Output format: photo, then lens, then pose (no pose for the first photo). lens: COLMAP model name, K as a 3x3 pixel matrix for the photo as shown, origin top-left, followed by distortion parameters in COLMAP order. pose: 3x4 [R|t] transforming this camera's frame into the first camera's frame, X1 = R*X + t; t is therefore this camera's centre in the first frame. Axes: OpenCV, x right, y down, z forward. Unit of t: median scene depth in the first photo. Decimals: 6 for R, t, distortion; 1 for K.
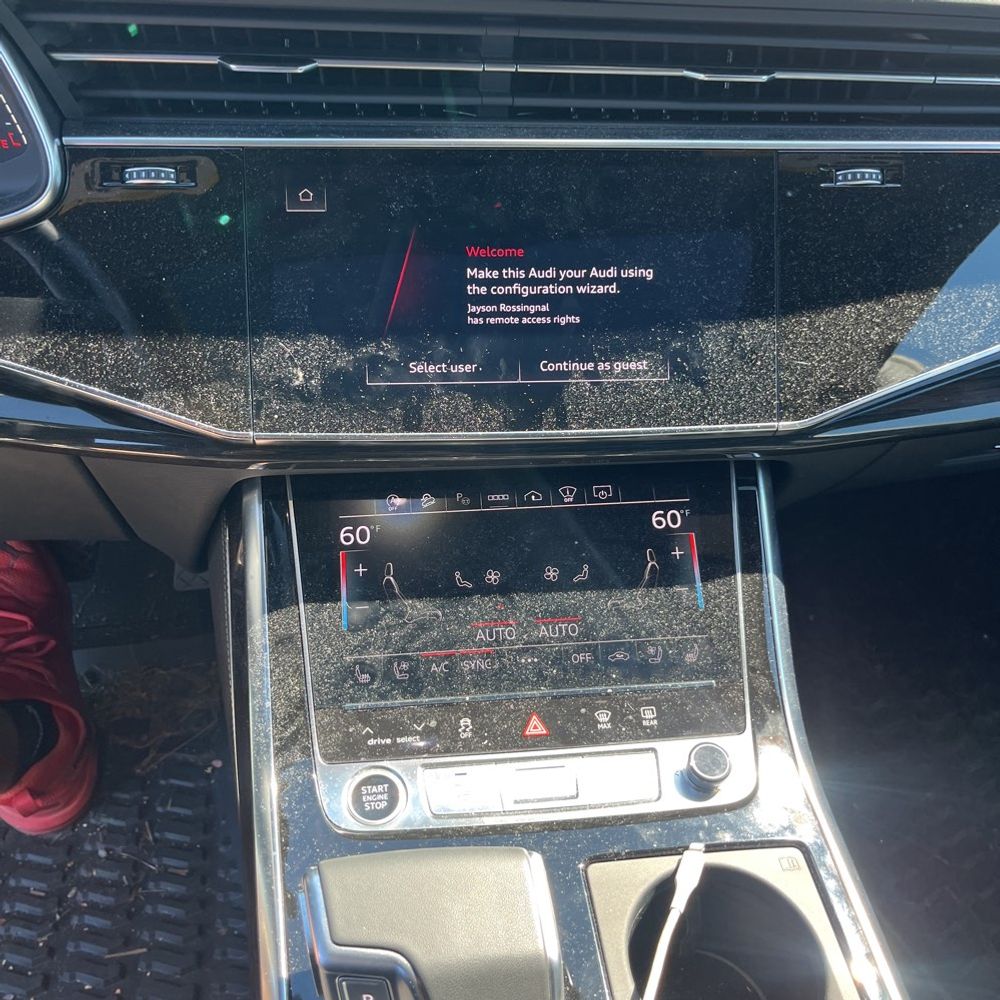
lens RADIAL K [[948.5, 0, 491.3], [0, 948.5, 479.4], [0, 0, 1]] dist [0.080816, 0.000000]
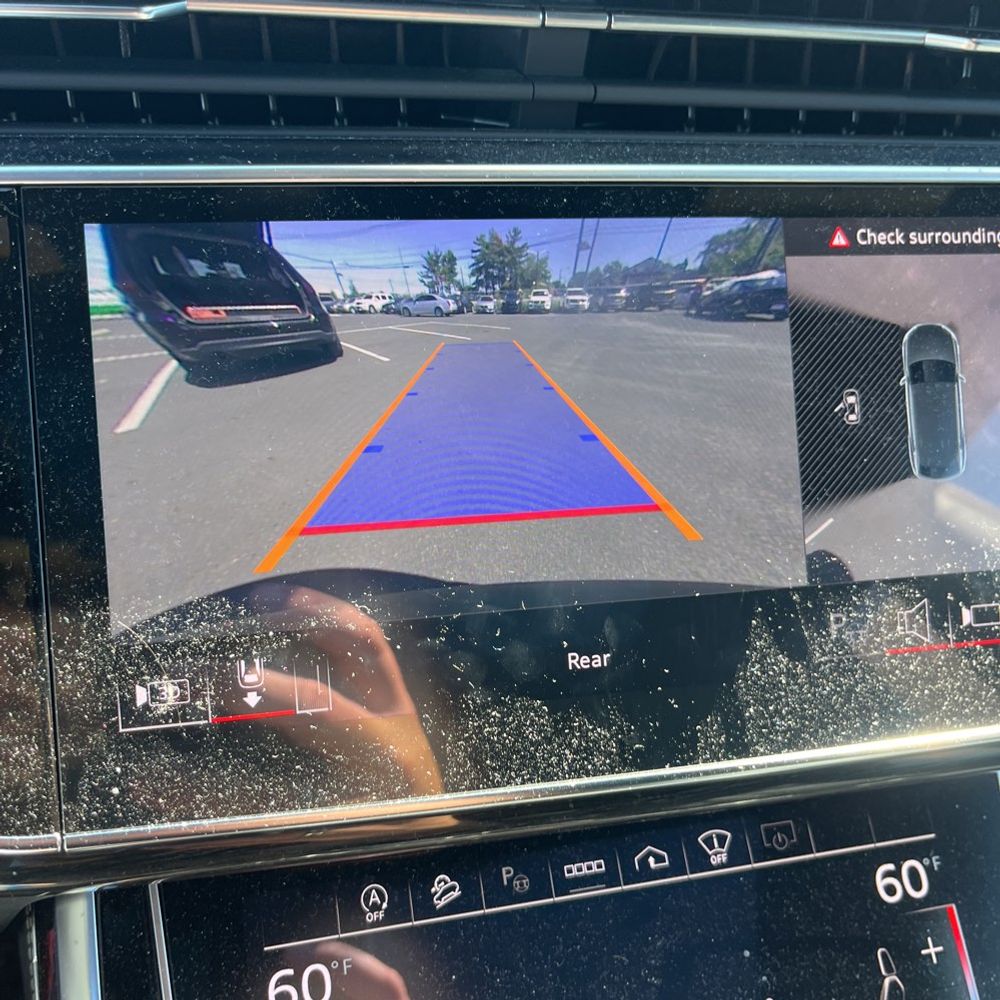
lens RADIAL K [[1014.7, 0, 497.2], [0, 1014.7, 499.4], [0, 0, 1]] dist [0.013151, 0.000000]
pose [[0.991915, -0.044383, 0.118886, -0.100212], [0.048834, 0.998201, -0.034795, -0.170663], [-0.117128, 0.040320, 0.992298, 0.502429]]
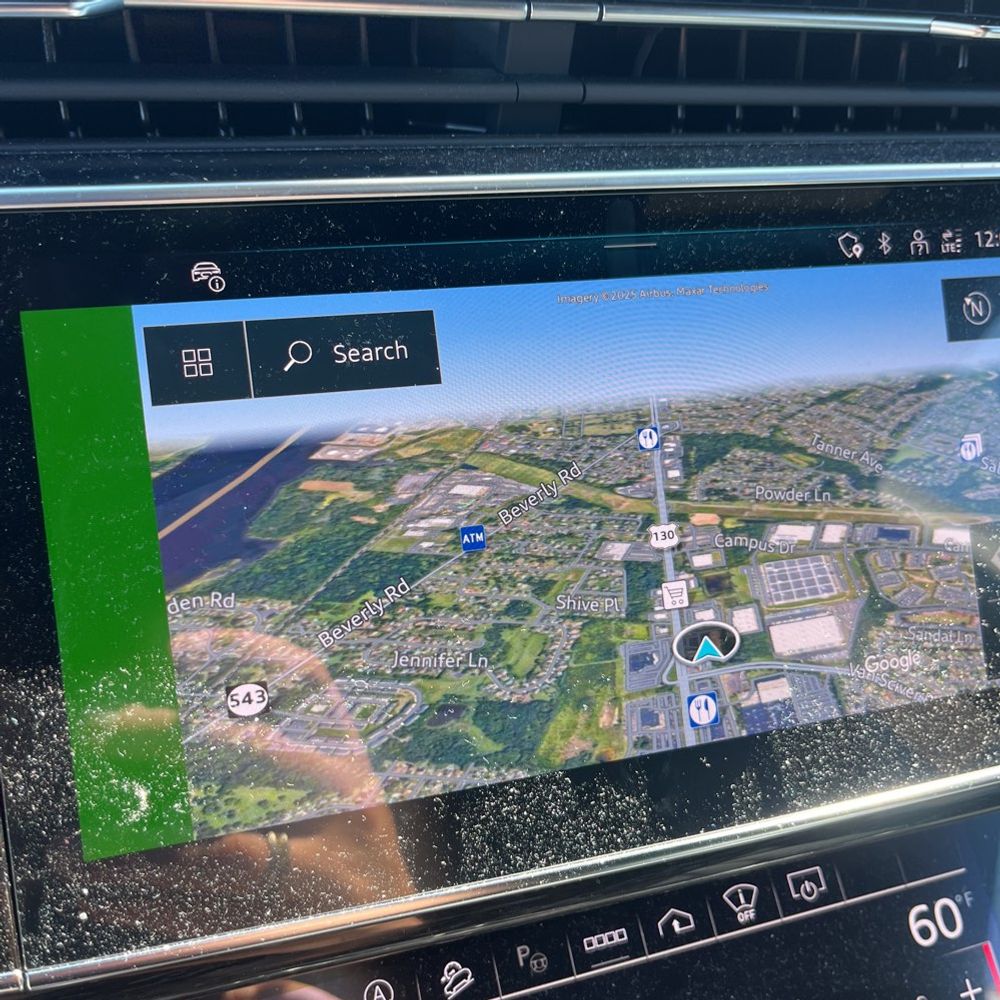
lens RADIAL K [[1014.7, 0, 498.6], [0, 1014.7, 500.3], [0, 0, 1]] dist [0.013151, 0.000000]
pose [[0.977407, -0.092817, 0.189898, -0.125043], [0.100274, 0.994507, -0.030021, -0.195625], [-0.186068, 0.048385, 0.981345, 0.558500]]
